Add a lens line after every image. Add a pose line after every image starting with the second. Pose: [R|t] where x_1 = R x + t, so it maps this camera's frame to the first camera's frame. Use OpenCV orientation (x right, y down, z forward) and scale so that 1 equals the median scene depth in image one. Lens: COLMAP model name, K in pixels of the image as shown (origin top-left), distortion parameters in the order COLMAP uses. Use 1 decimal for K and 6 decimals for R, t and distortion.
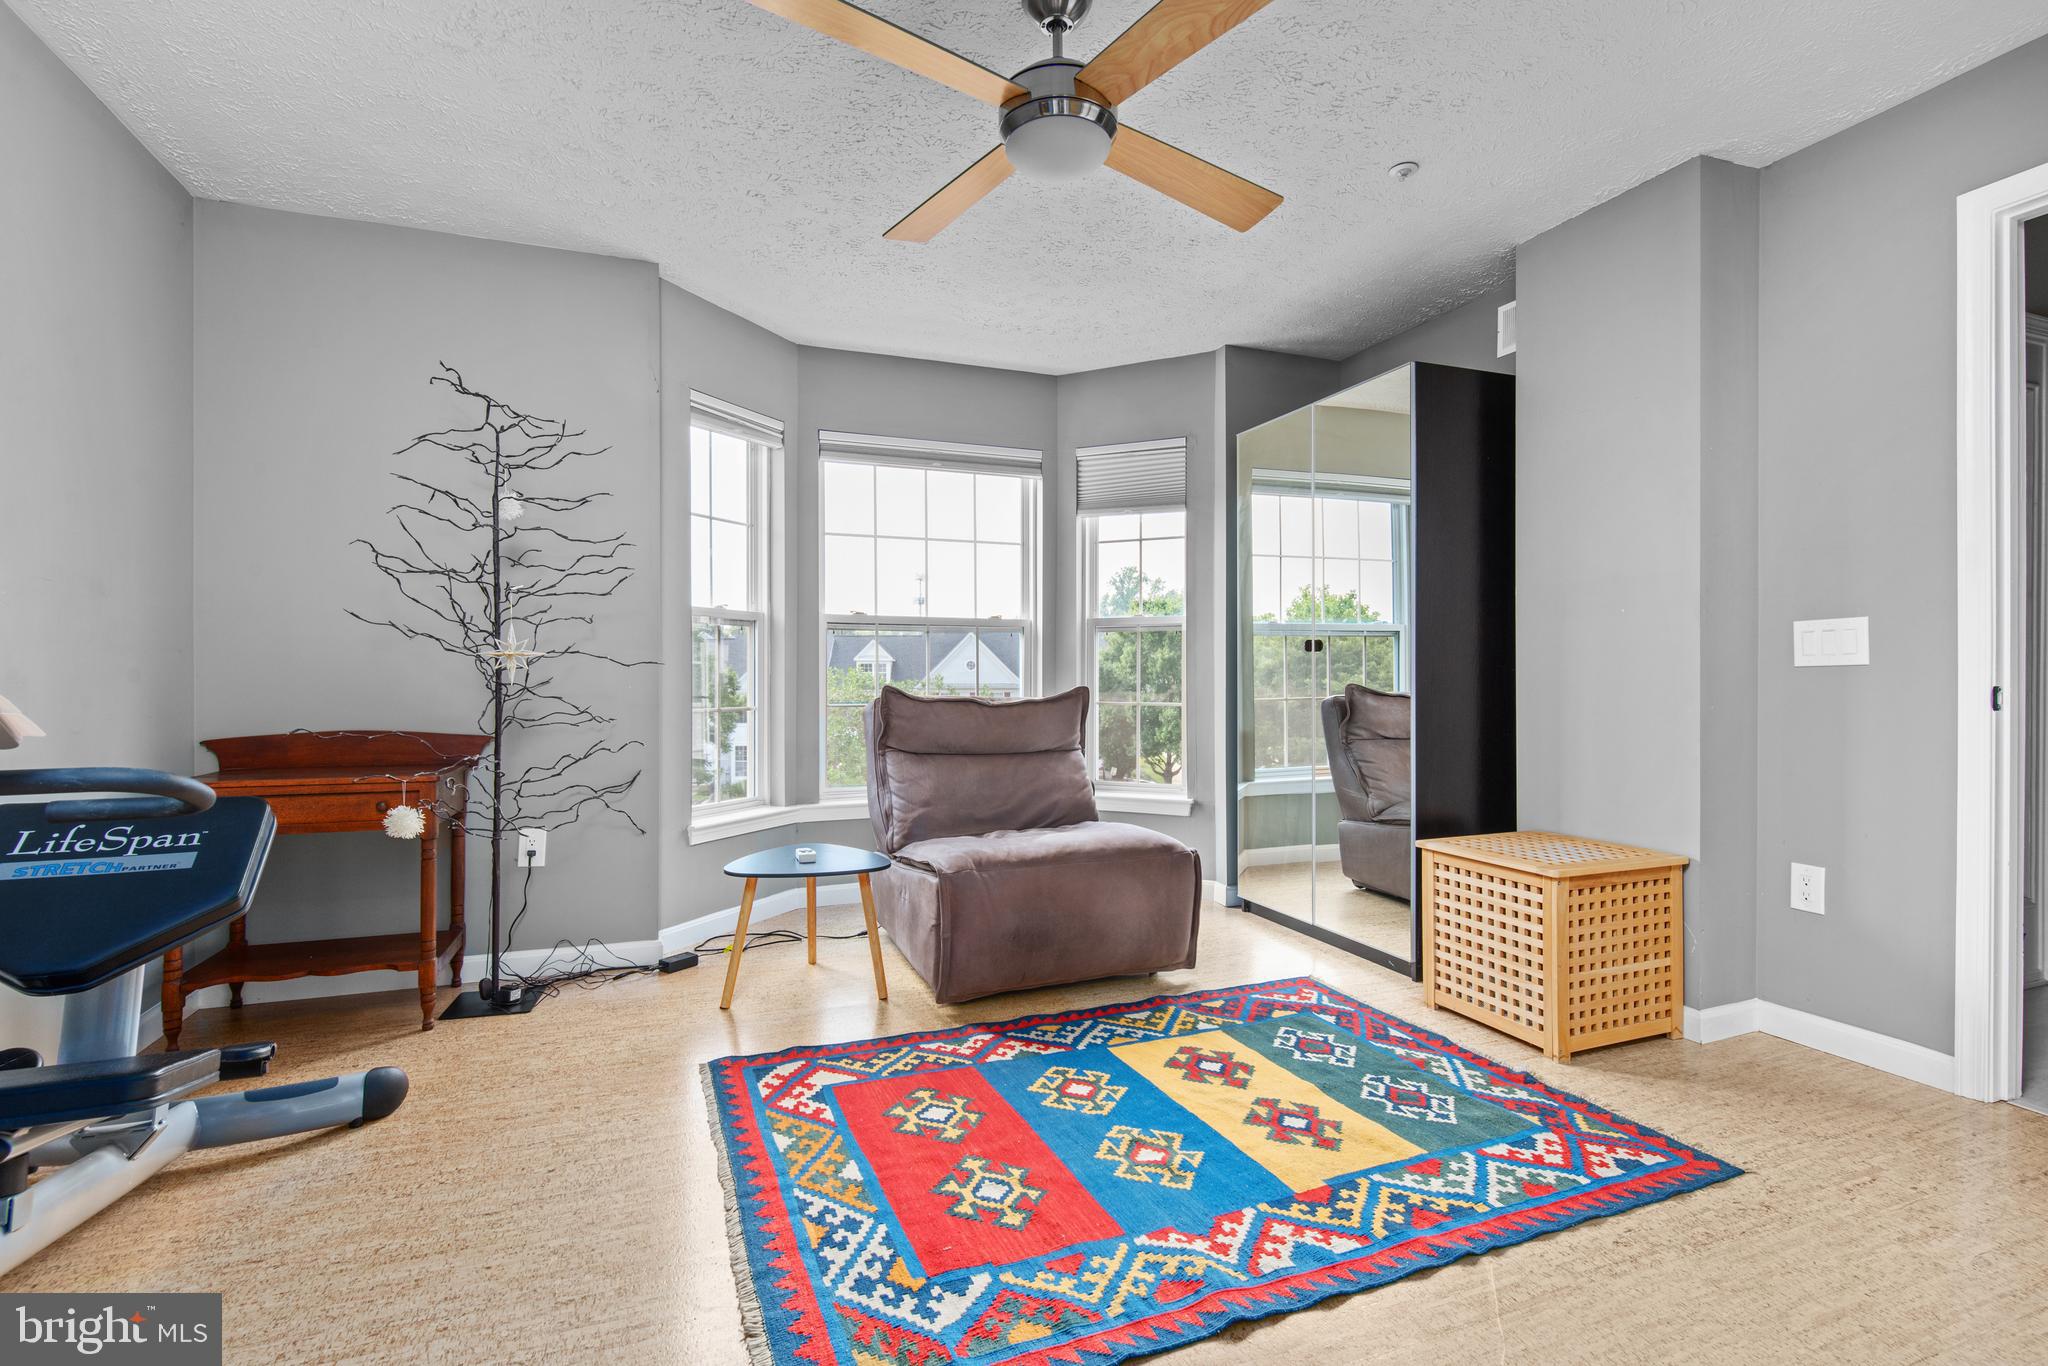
lens RADIAL K [[960.5, 0, 1029.4], [0, 960.5, 676.5], [0, 0, 1]] dist [-0.000950, -0.002860]
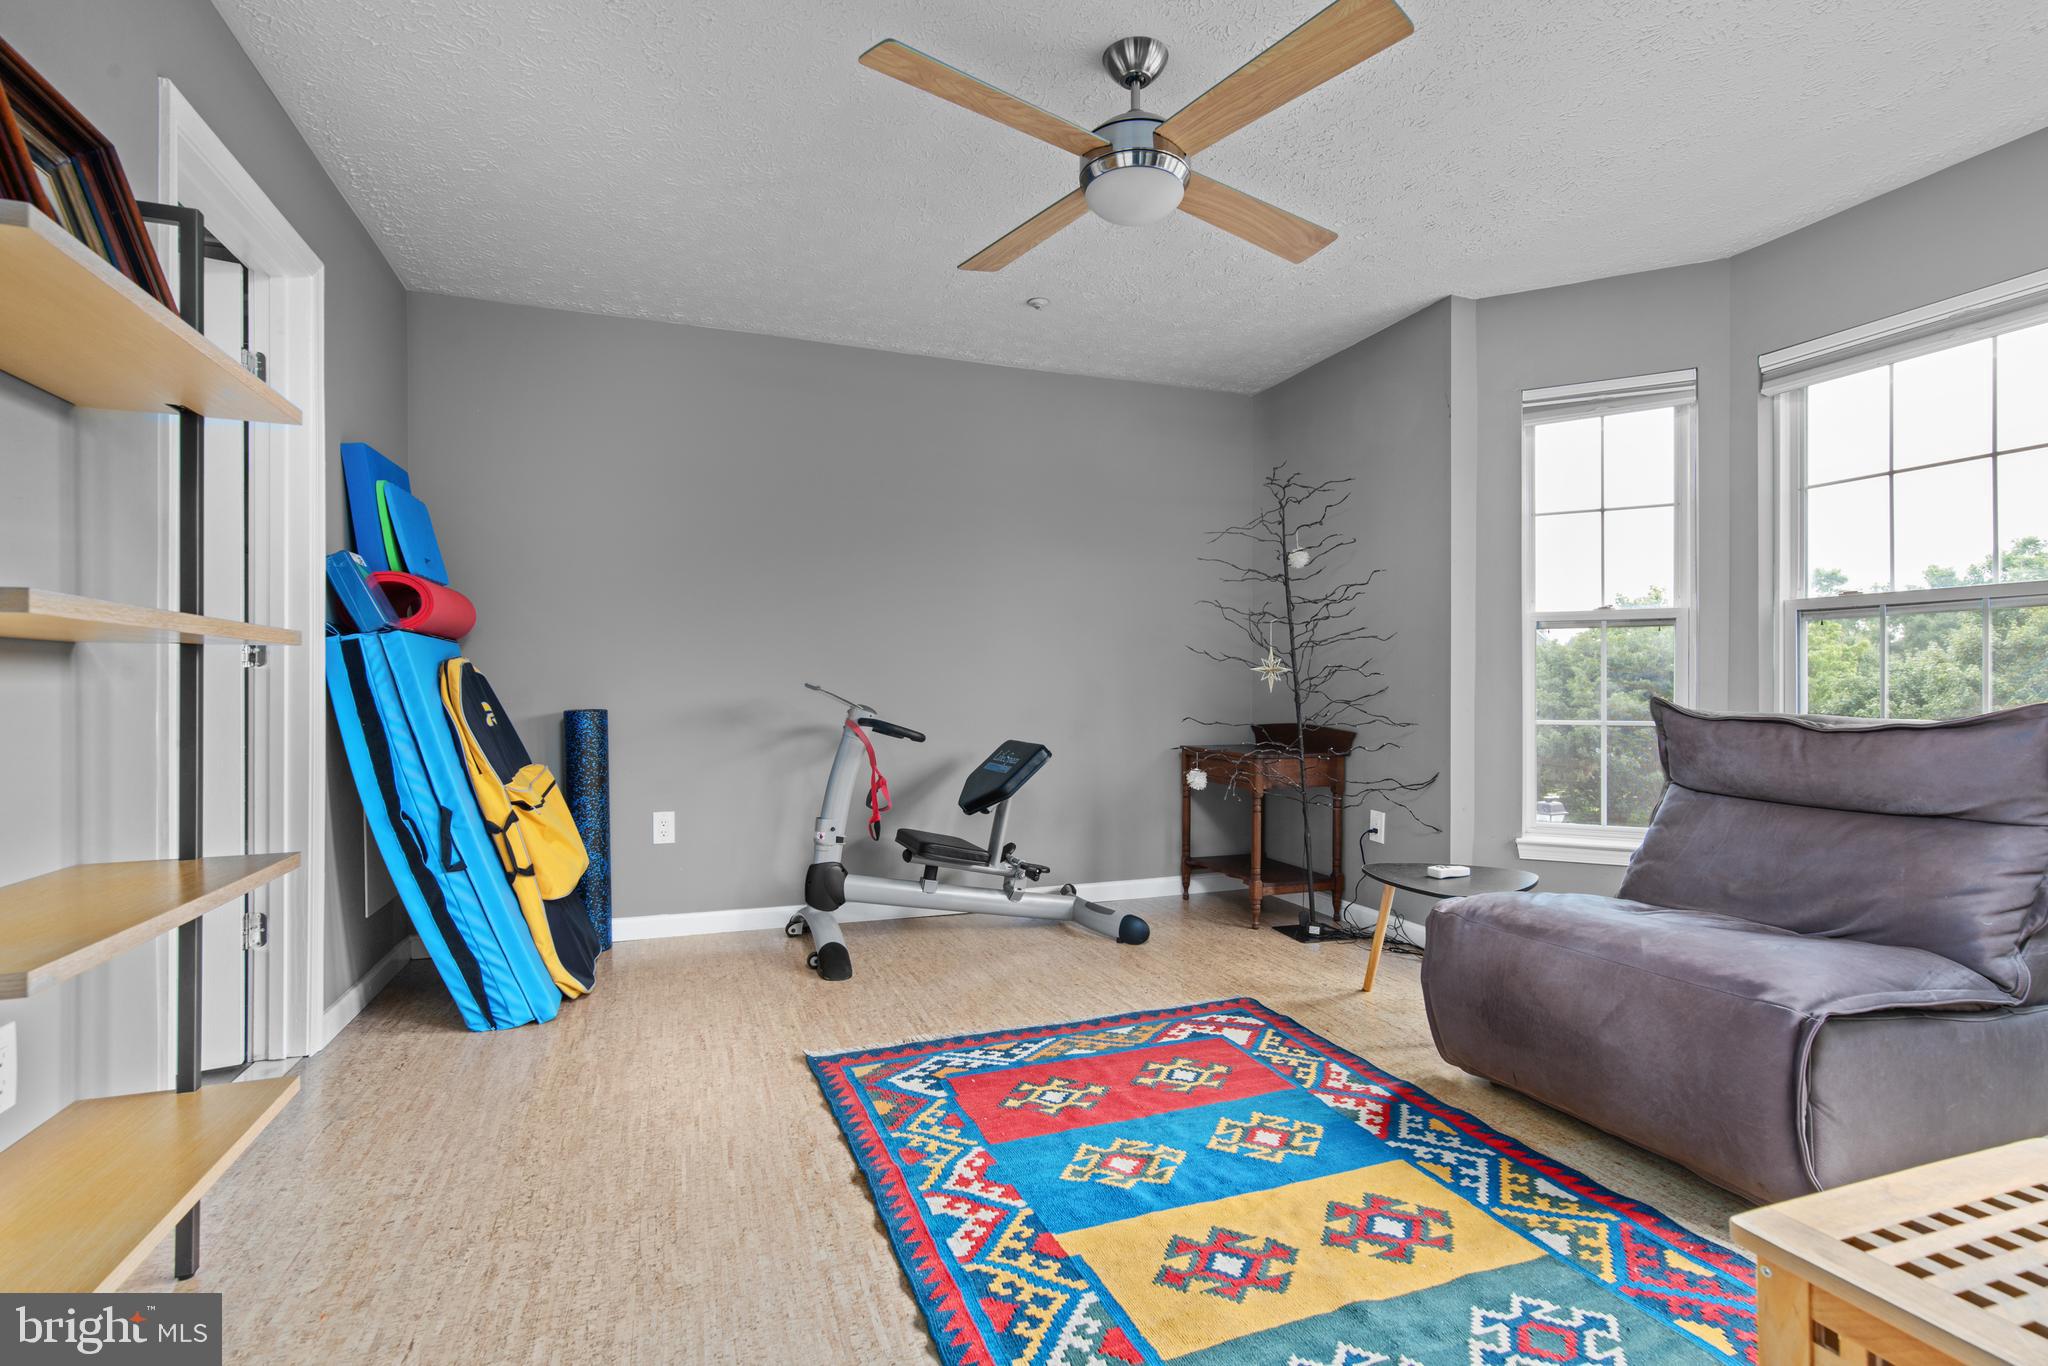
lens RADIAL K [[942.5, 0, 1009.3], [0, 942.5, 685.1], [0, 0, 1]] dist [0.002684, 0.000801]
pose [[-0.019504, -0.001644, -0.999808, 0.860518], [-0.000063, 0.999999, -0.001643, 0.001713], [0.999810, 0.000031, -0.019504, 0.697820]]
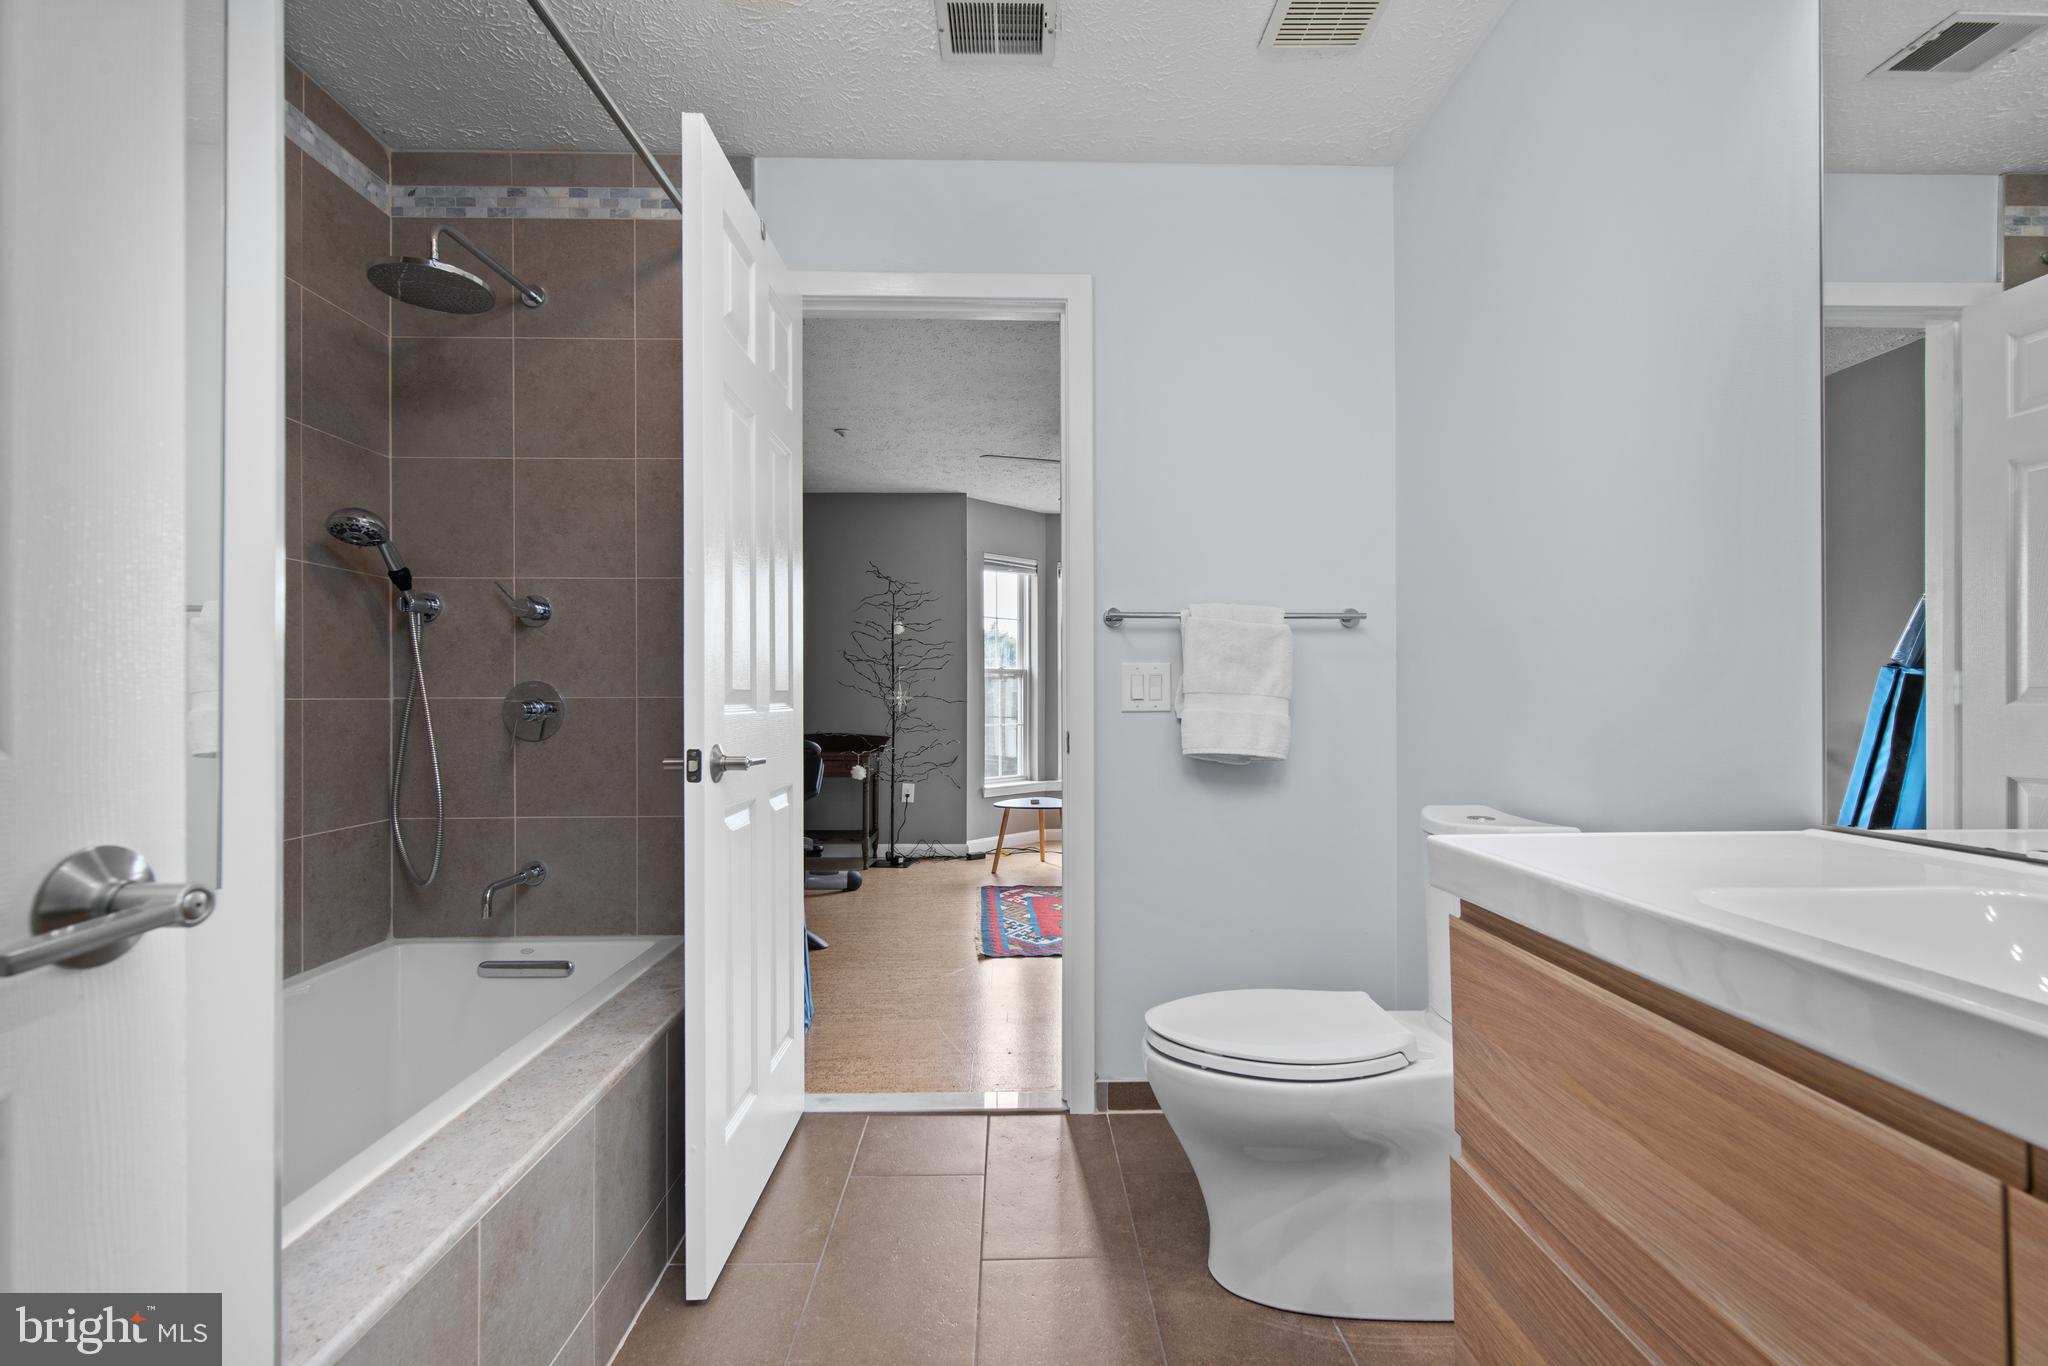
lens RADIAL K [[895.8, 0, 1012.2], [0, 895.8, 700.0], [0, 0, 1]] dist [-0.000939, -0.000004]
pose [[0.936510, 0.000135, -0.350641, 0.430140], [0.000790, 0.999997, 0.002493, -0.024847], [0.350640, -0.002611, 0.936507, -0.848247]]
